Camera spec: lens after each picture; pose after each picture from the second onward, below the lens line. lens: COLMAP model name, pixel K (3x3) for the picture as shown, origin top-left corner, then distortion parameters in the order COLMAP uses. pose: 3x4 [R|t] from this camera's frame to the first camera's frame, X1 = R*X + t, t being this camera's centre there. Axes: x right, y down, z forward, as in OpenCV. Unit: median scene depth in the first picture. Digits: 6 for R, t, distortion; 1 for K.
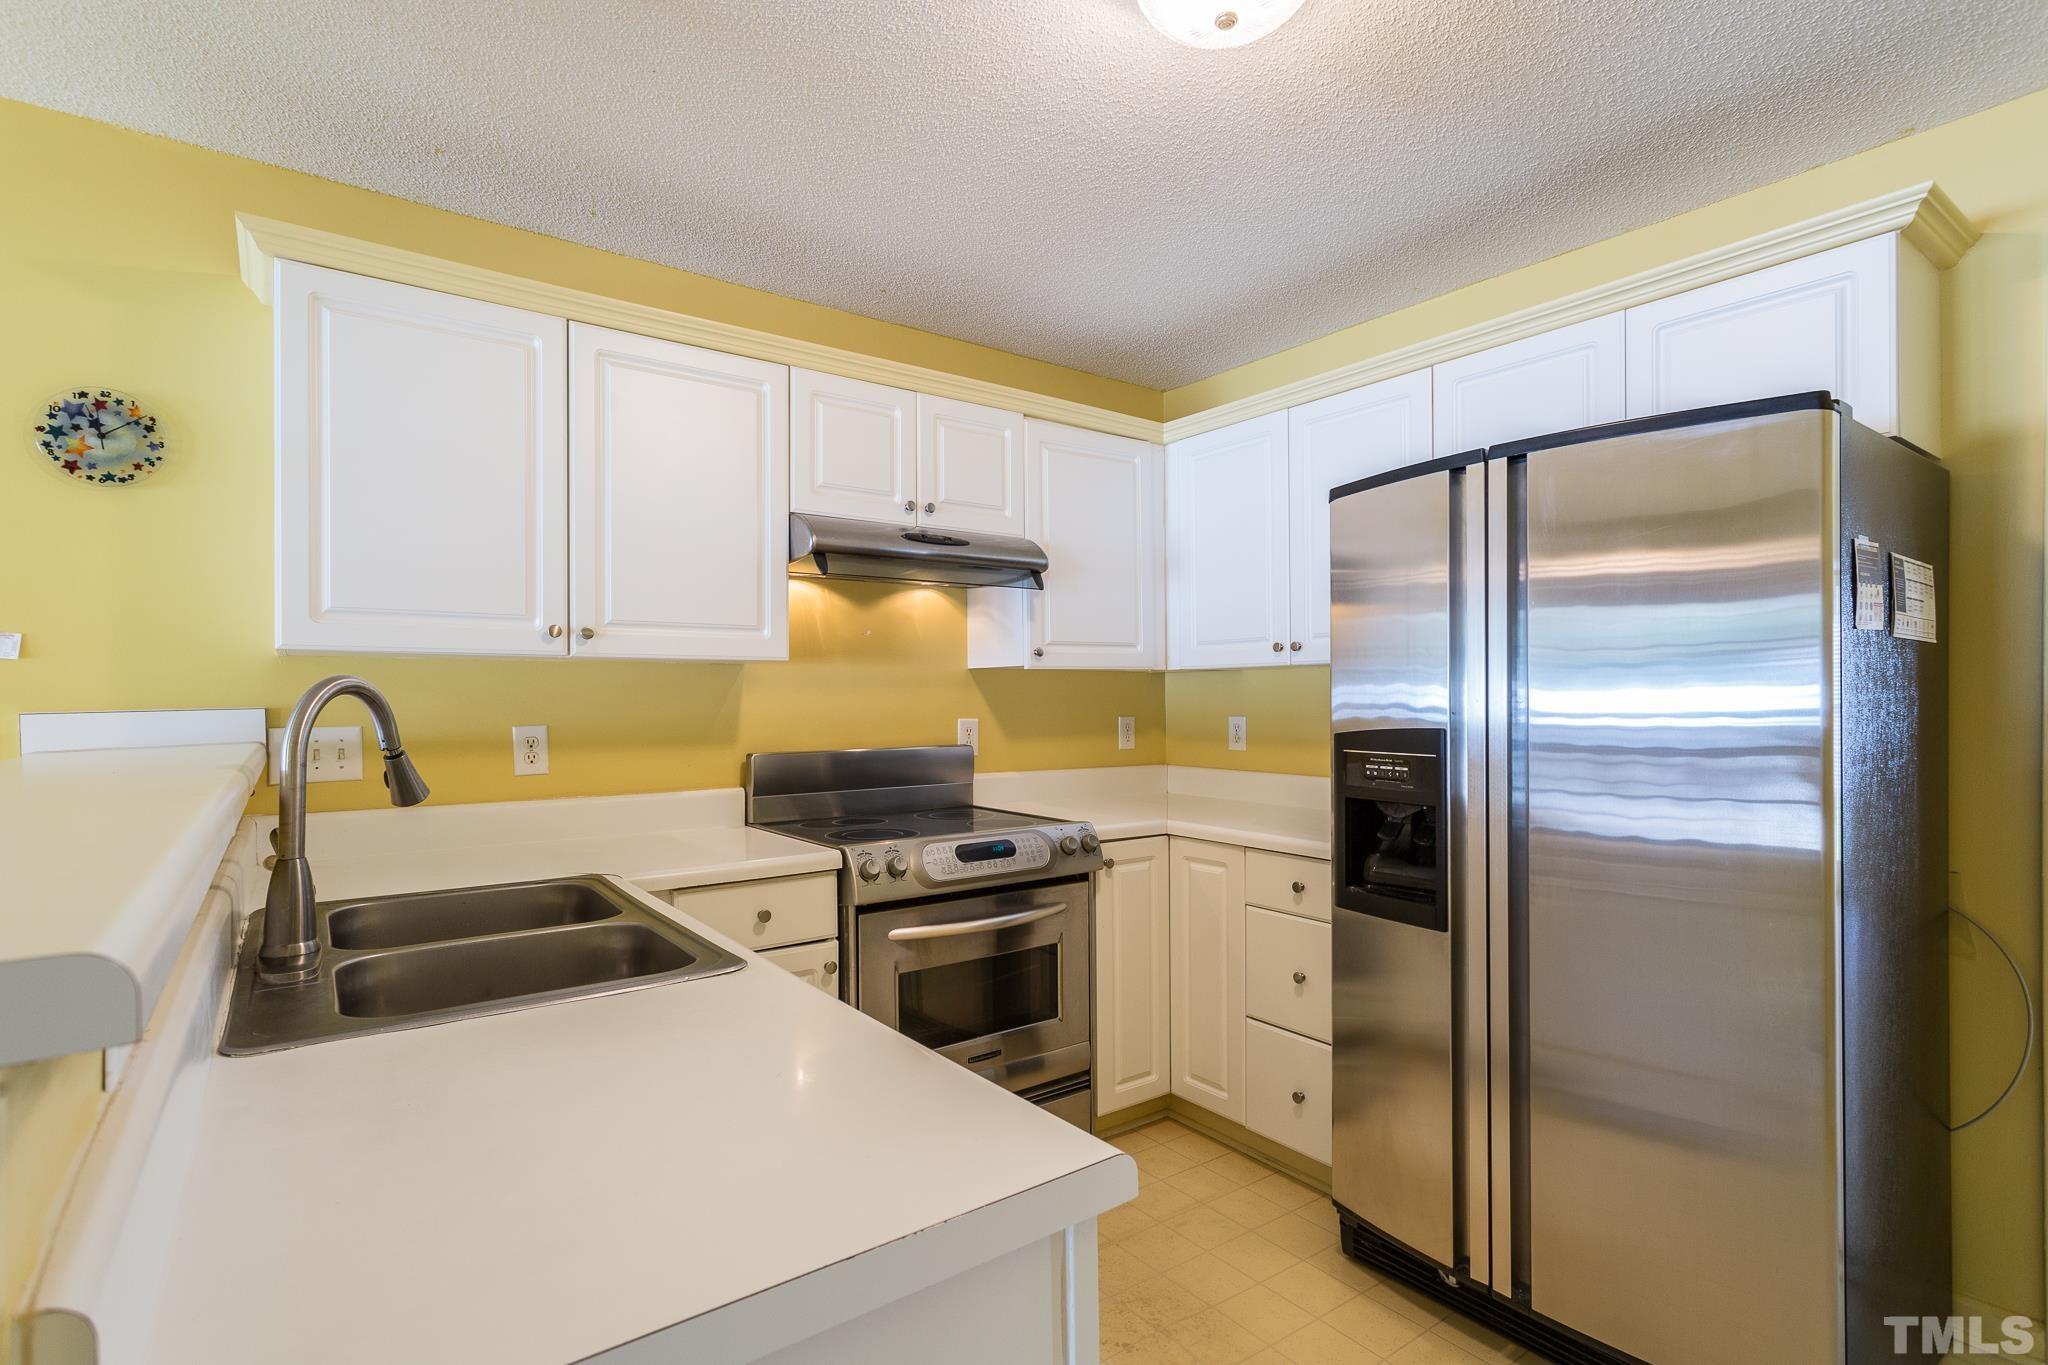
lens RADIAL K [[986.6, 0, 1009.4], [0, 986.6, 697.4], [0, 0, 1]] dist [-0.000942, 0.002040]
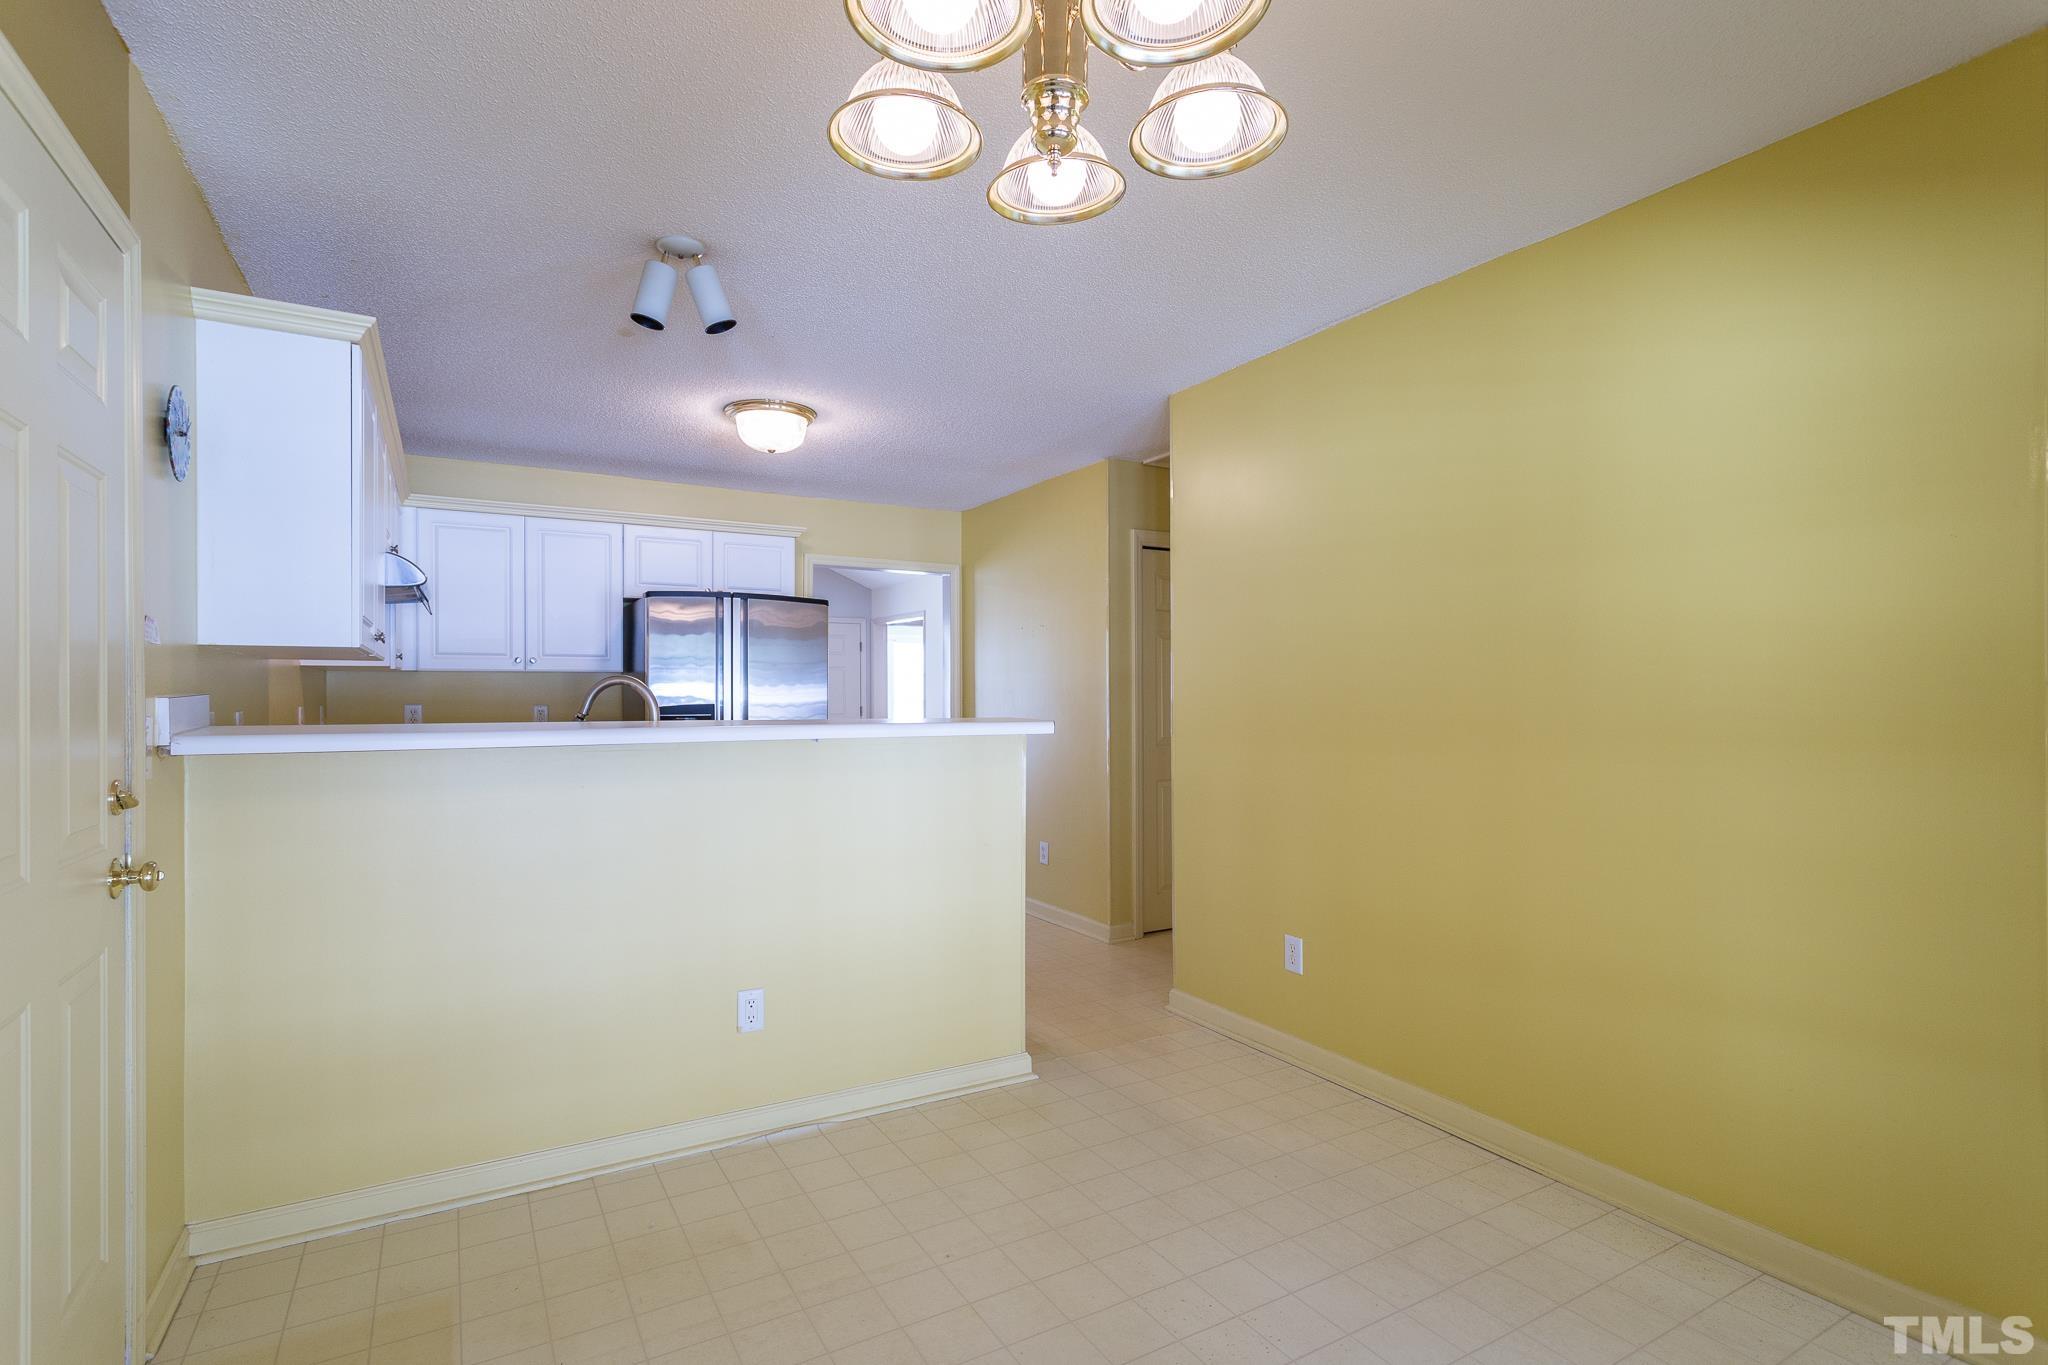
lens RADIAL K [[986.6, 0, 1015.0], [0, 986.6, 679.5], [0, 0, 1]] dist [-0.000942, 0.002040]
pose [[0.095962, 0.018095, 0.995221, -1.759016], [-0.002111, 0.999836, -0.017975, 0.013385], [-0.995383, -0.000376, 0.095984, 0.030523]]
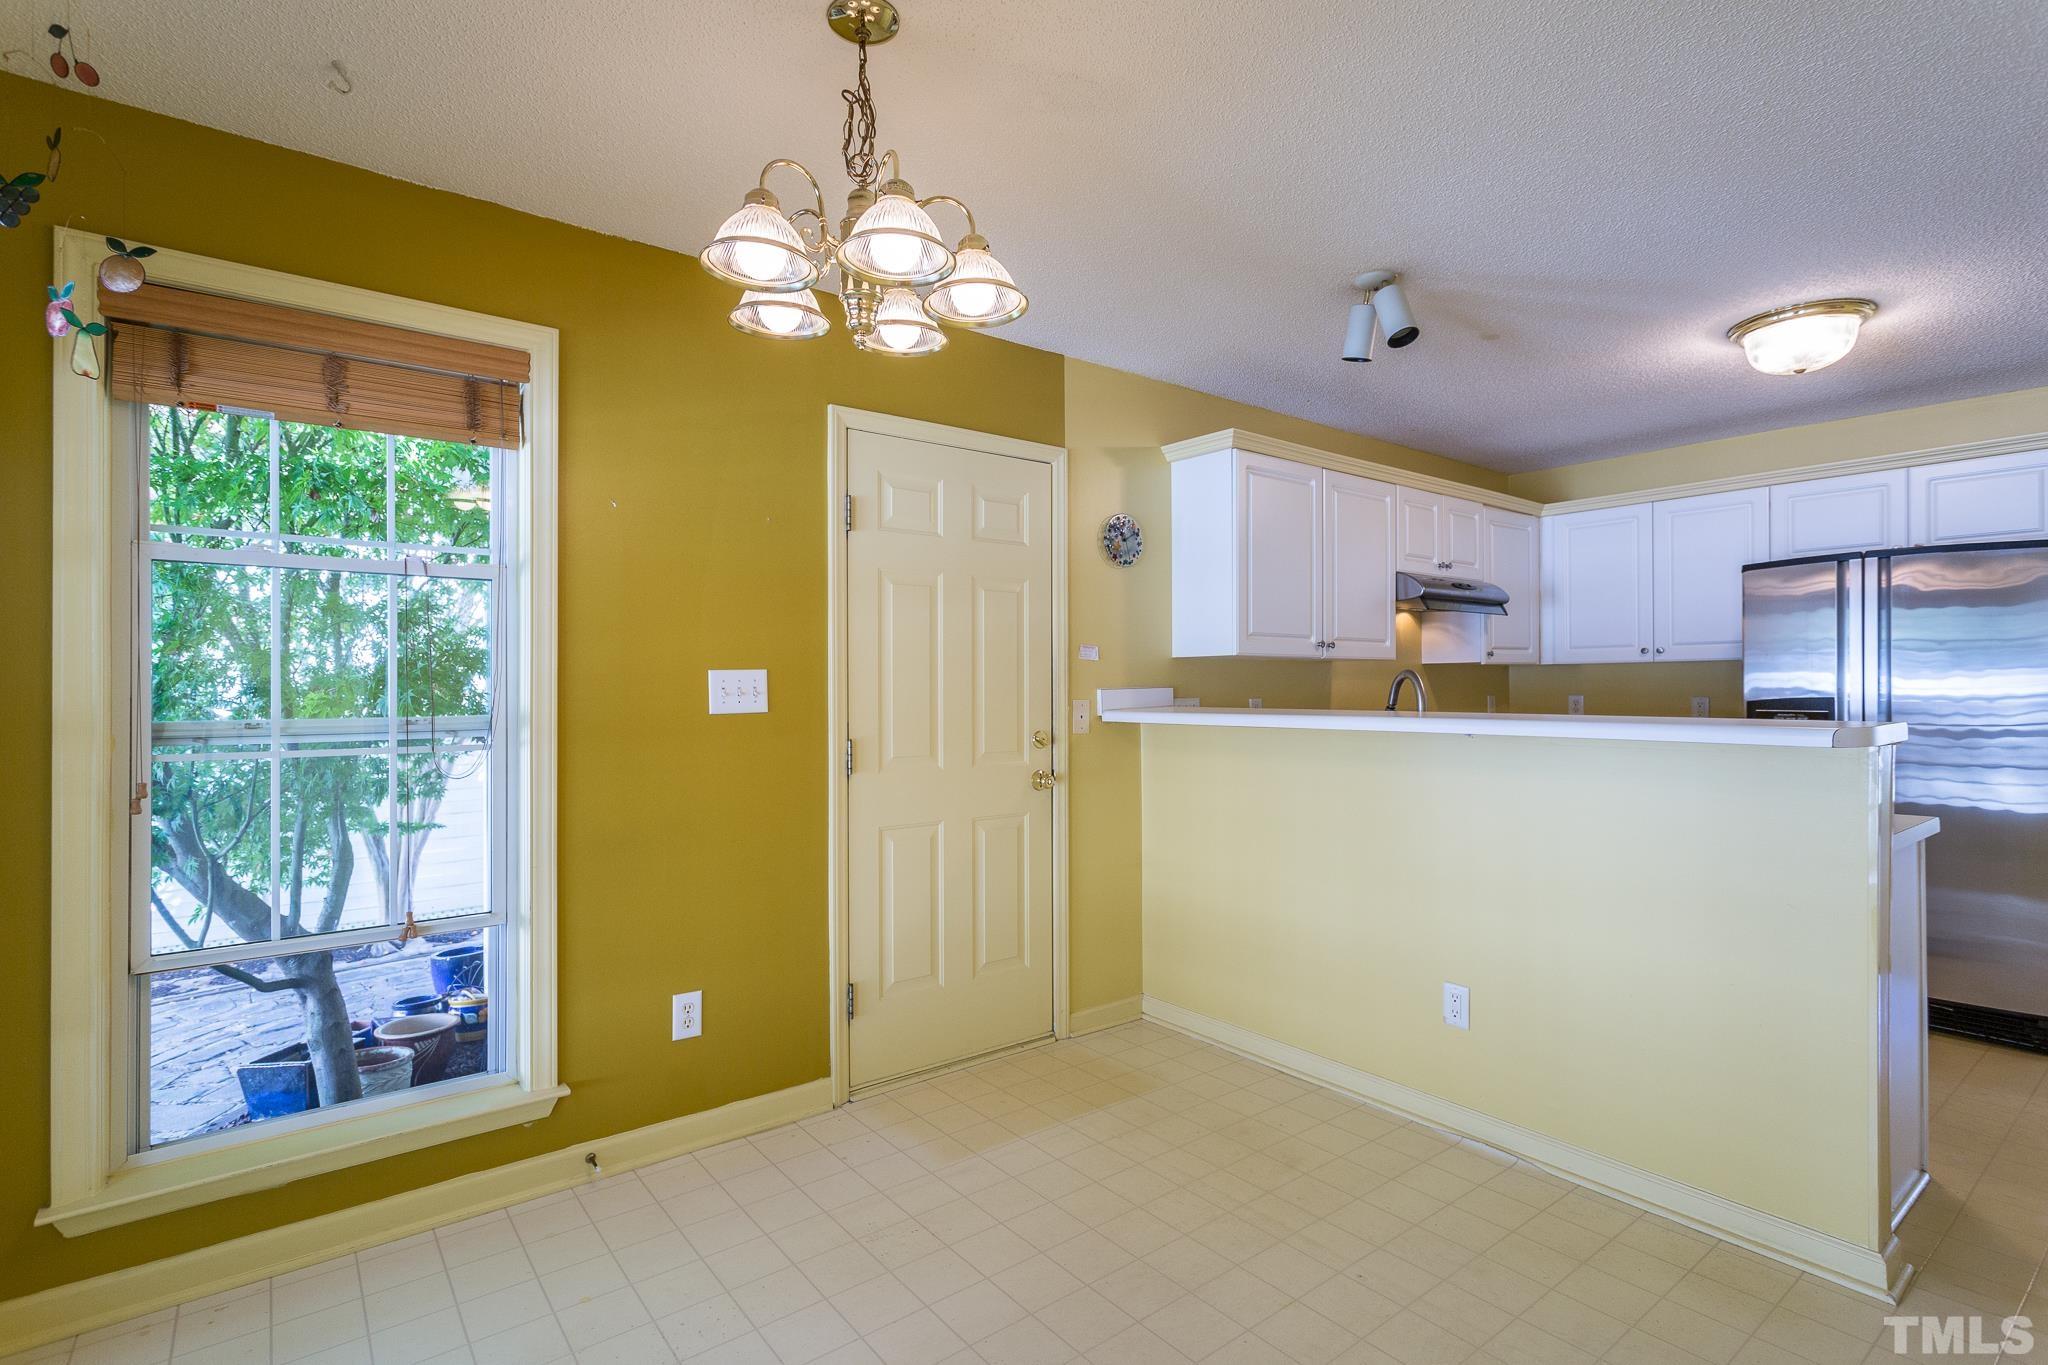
lens RADIAL K [[986.6, 0, 1003.0], [0, 986.6, 676.8], [0, 0, 1]] dist [-0.000942, 0.002040]
pose [[0.999681, 0.001049, 0.025243, -1.110980], [-0.000845, 0.999967, -0.008105, 0.006908], [-0.025251, 0.008081, 0.999648, -0.786833]]
